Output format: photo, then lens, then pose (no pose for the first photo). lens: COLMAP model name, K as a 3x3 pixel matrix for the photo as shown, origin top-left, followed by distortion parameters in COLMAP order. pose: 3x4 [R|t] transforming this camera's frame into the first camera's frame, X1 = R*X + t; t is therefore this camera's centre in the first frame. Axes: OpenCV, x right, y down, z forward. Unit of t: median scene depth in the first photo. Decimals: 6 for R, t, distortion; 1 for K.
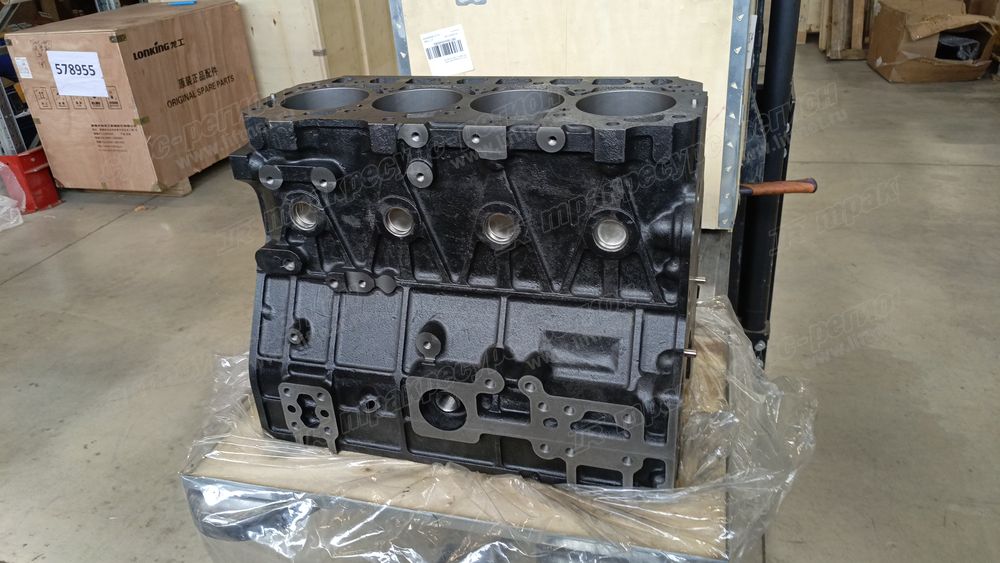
lens RADIAL K [[735.5, 0, 499.5], [0, 735.5, 284.4], [0, 0, 1]] dist [0.012932, -0.017337]
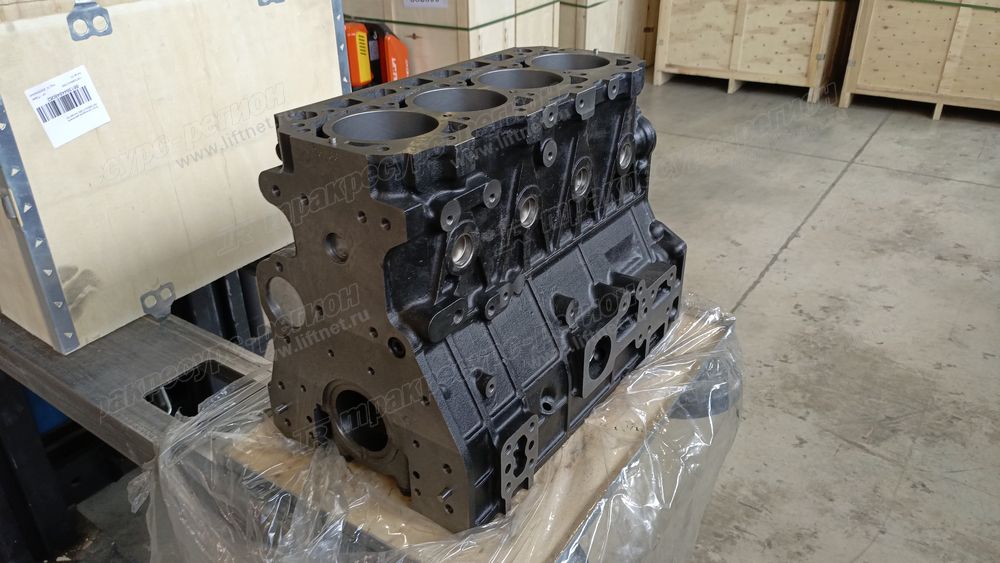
lens RADIAL K [[735.5, 0, 499.5], [0, 735.5, 278.3], [0, 0, 1]] dist [0.012932, -0.017337]
pose [[0.321035, -0.389741, 0.863156, -0.666175], [0.433107, 0.870929, 0.232165, -0.163015], [-0.842232, 0.299306, 0.448399, 0.392435]]
